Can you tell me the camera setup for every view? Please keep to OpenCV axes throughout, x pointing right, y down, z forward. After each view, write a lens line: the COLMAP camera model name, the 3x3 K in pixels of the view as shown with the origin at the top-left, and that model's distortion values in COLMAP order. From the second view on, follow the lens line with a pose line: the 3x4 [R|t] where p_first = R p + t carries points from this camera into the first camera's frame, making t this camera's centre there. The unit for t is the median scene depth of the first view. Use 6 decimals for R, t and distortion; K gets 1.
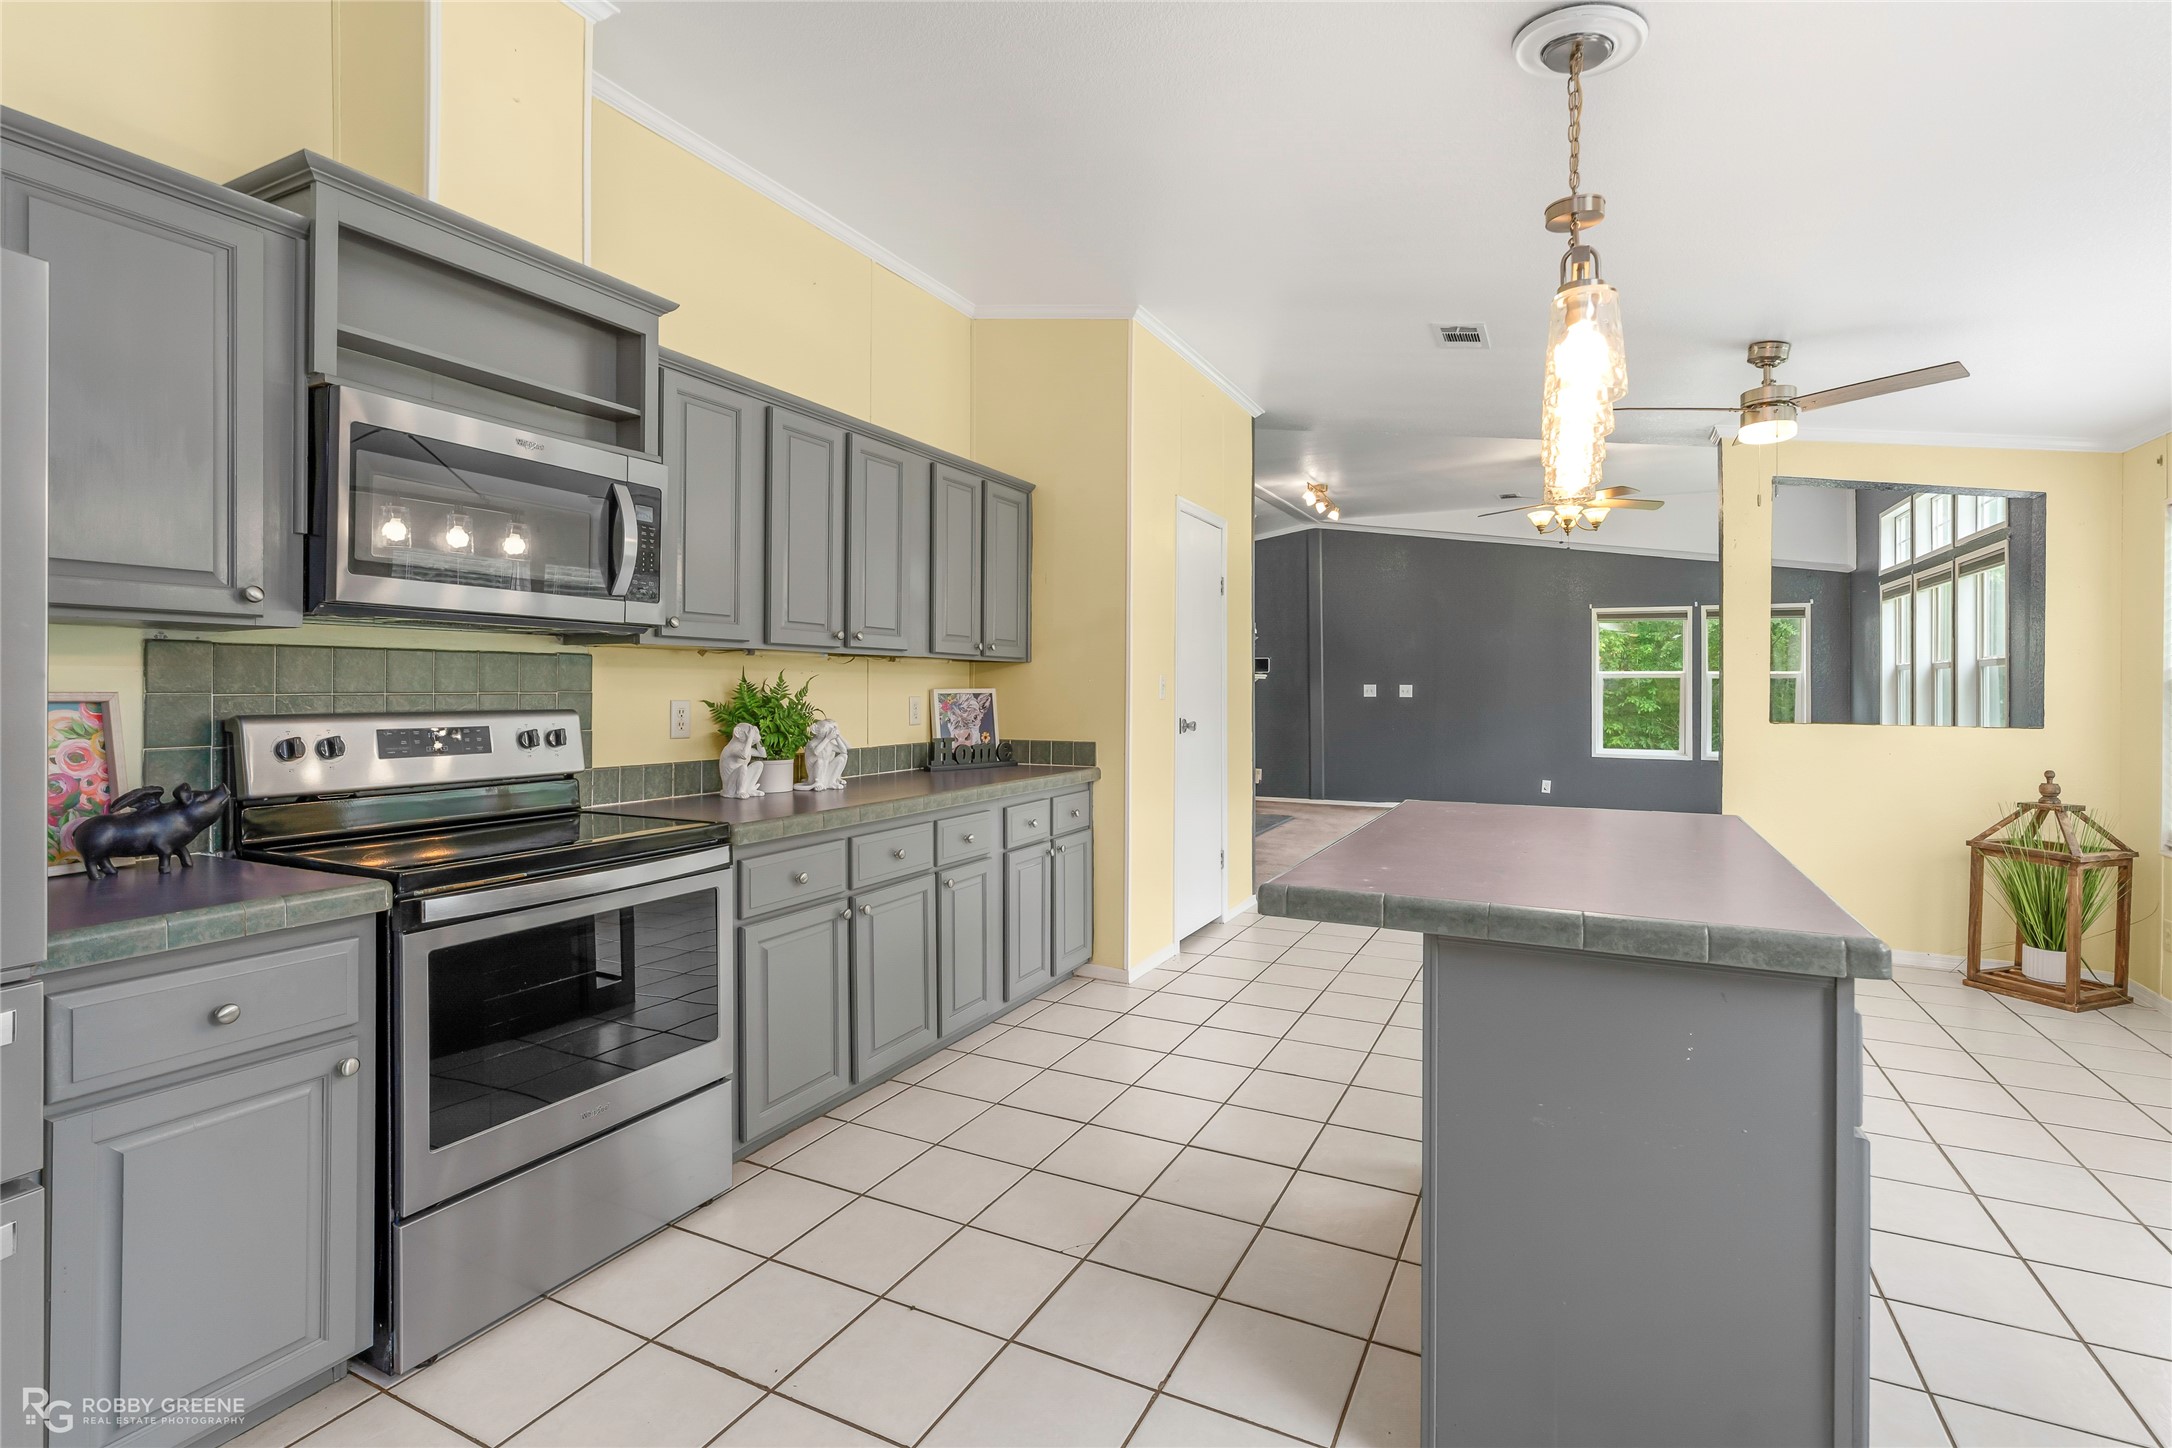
lens RADIAL K [[993.2, 0, 1084.1], [0, 993.2, 695.3], [0, 0, 1]] dist [-0.009410, 0.002507]
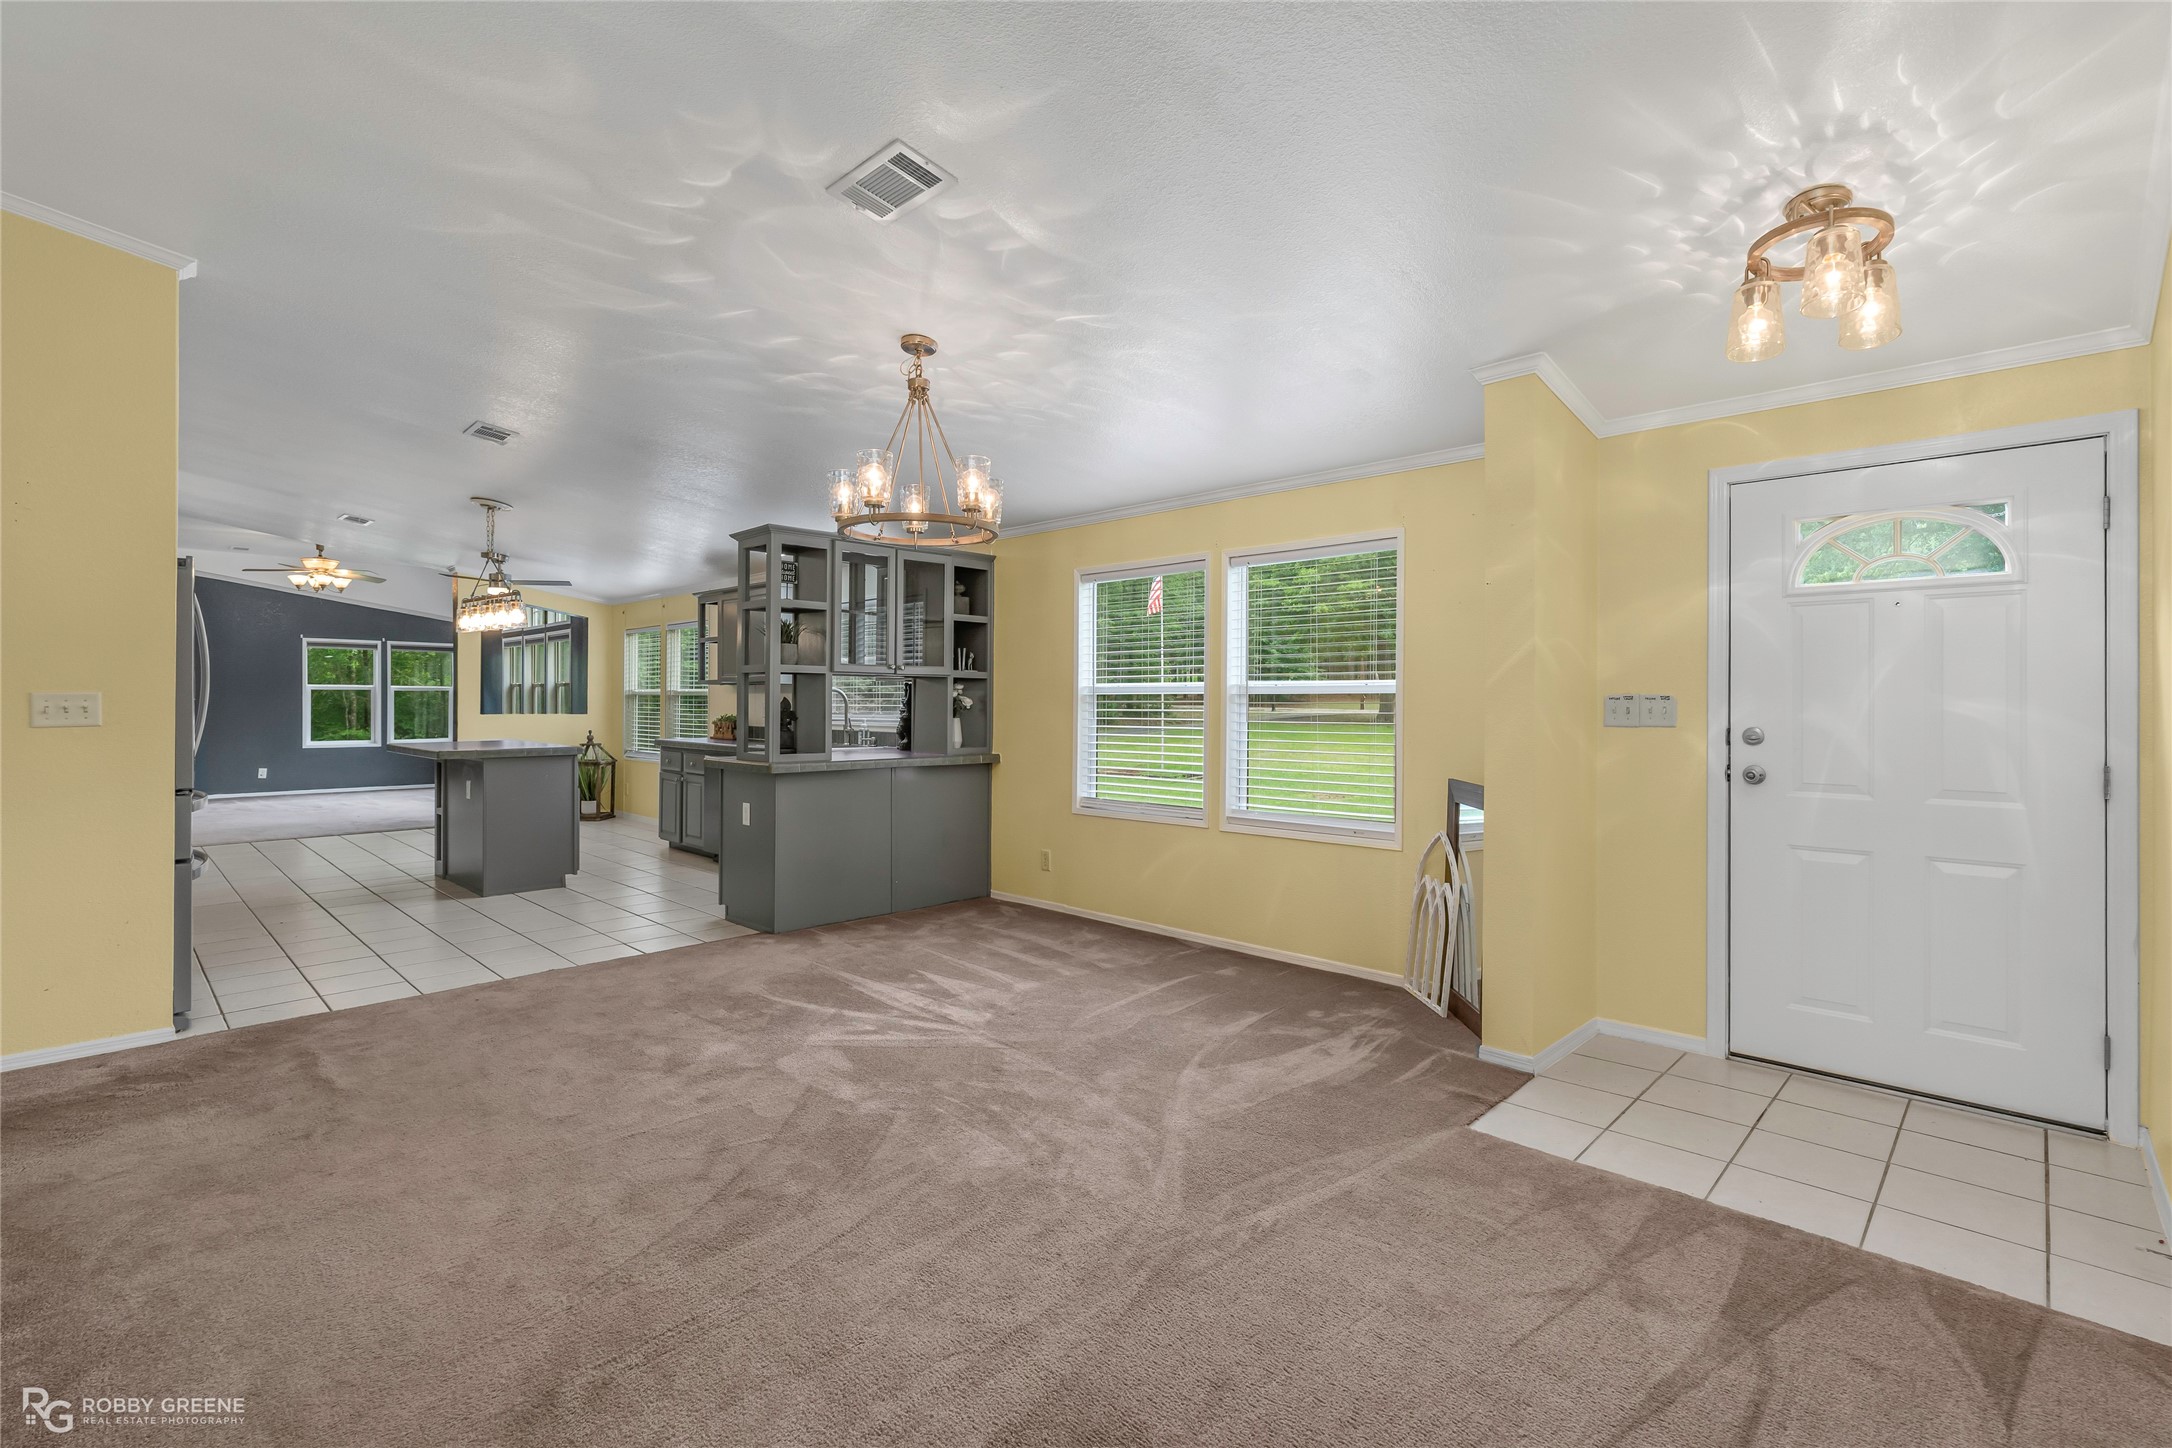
lens RADIAL K [[993.2, 0, 1114.3], [0, 993.2, 694.6], [0, 0, 1]] dist [-0.009410, 0.002507]
pose [[0.277989, 0.003721, 0.960577, -0.967968], [0.005819, 0.999968, -0.005558, 0.006763], [-0.960567, 0.007135, 0.277959, -0.887302]]
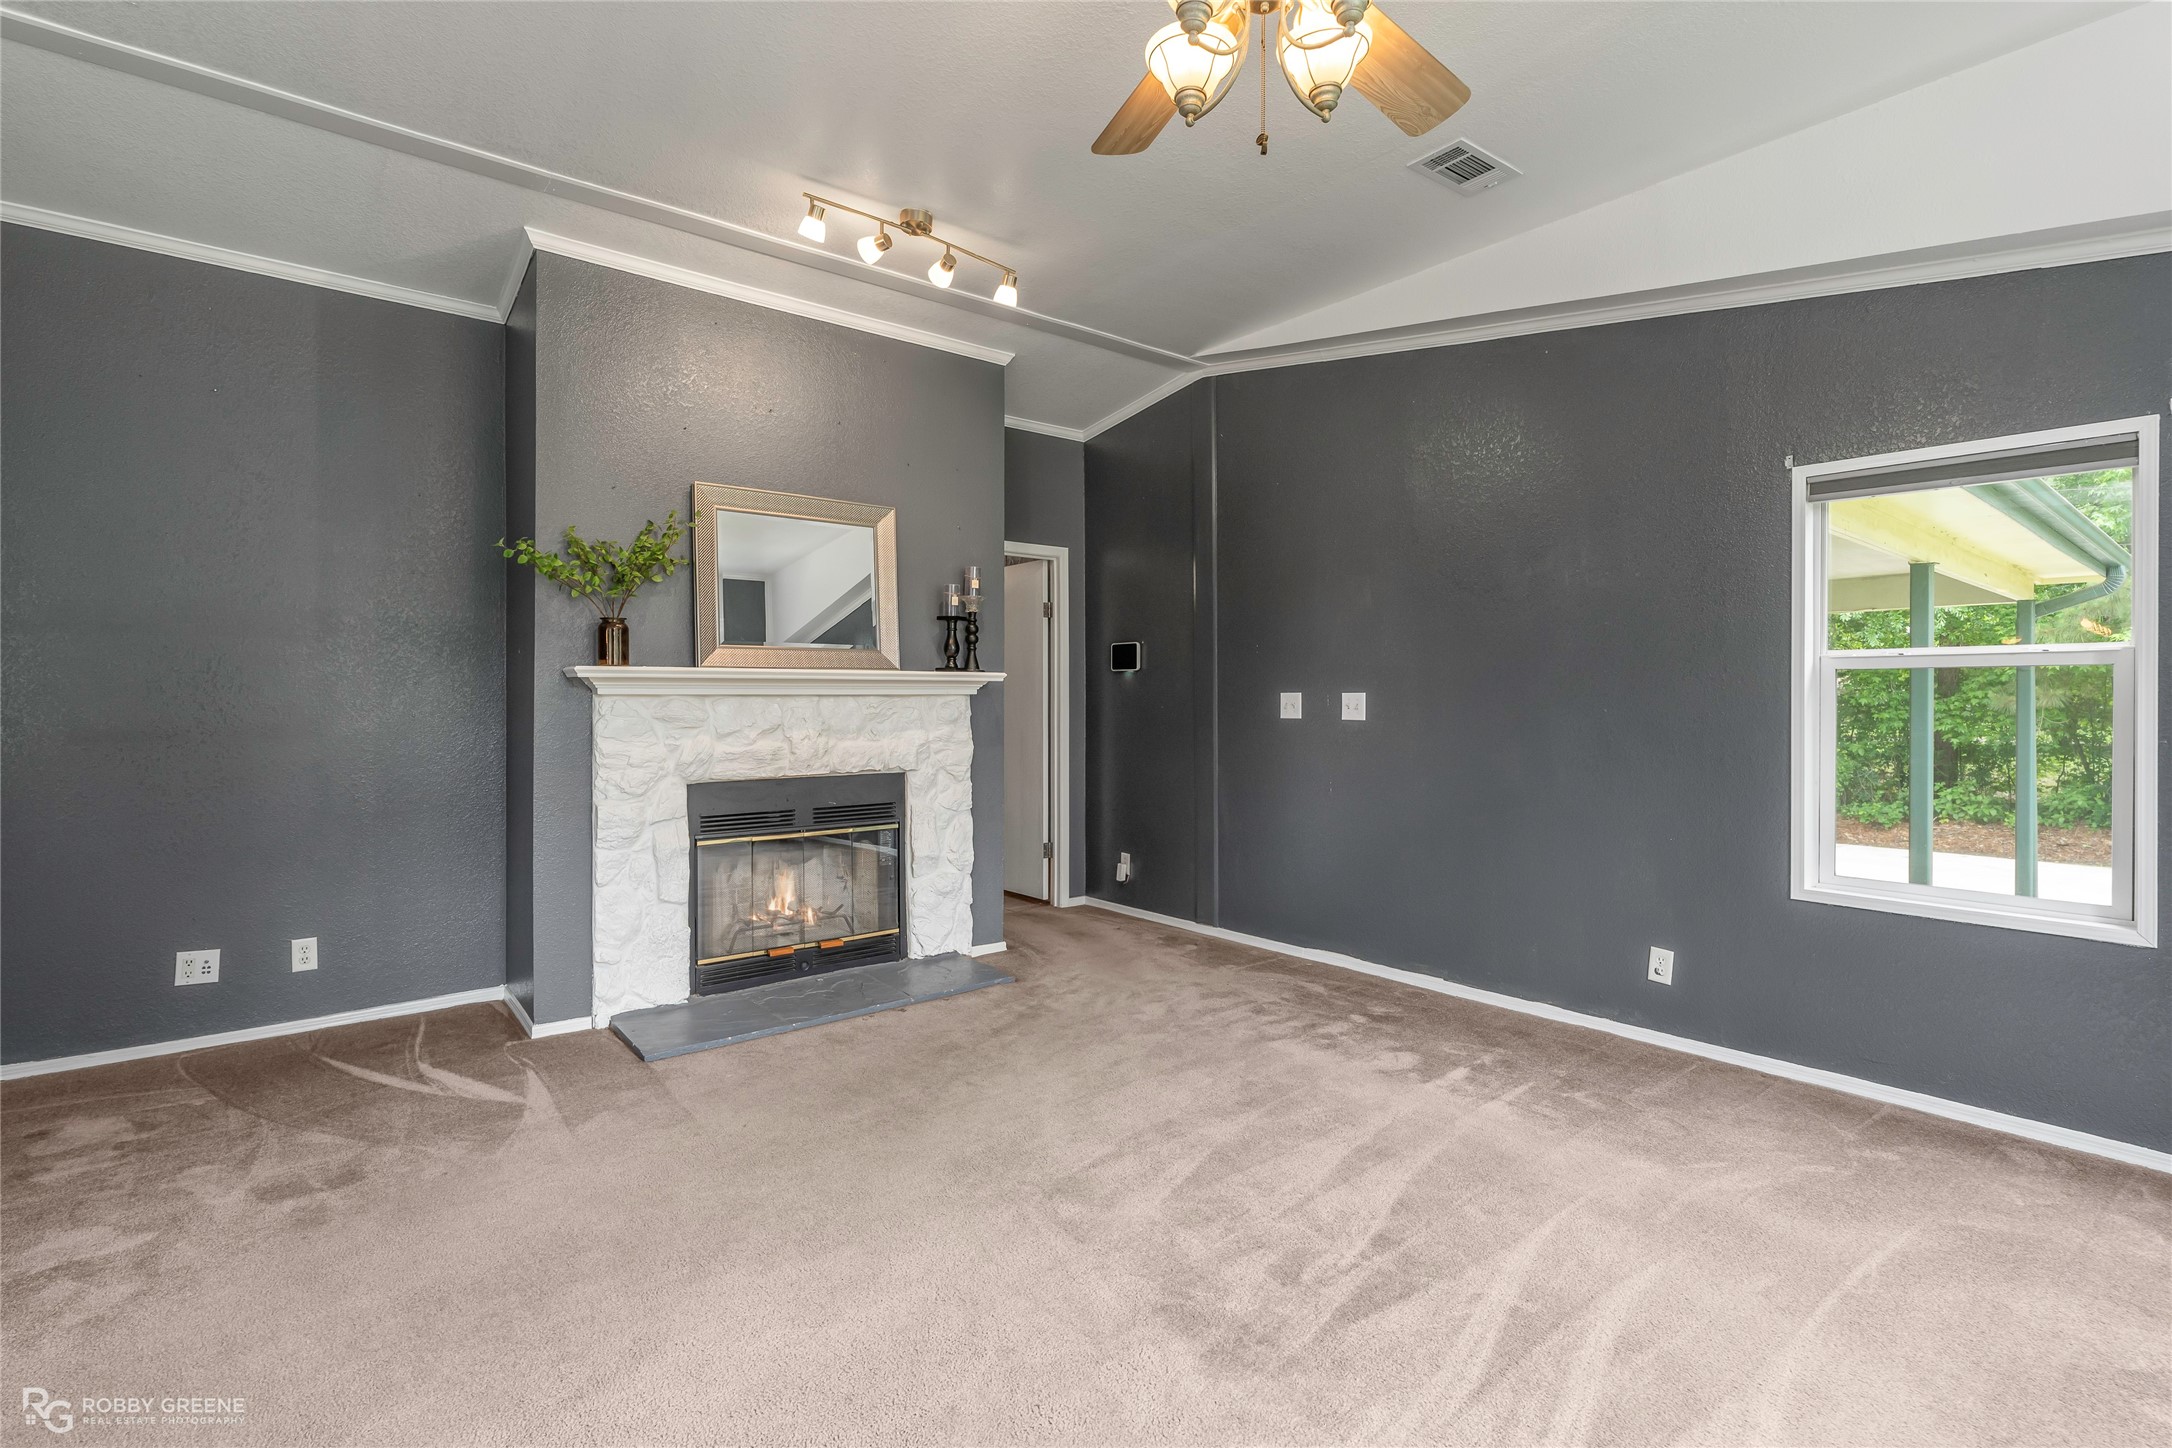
lens RADIAL K [[993.2, 0, 1102.2], [0, 993.2, 712.8], [0, 0, 1]] dist [-0.009410, 0.002507]
pose [[0.913555, 0.002221, -0.406710, 0.901379], [-0.001388, 0.999996, 0.002344, -0.006052], [0.406714, -0.001577, 0.913554, 1.225388]]
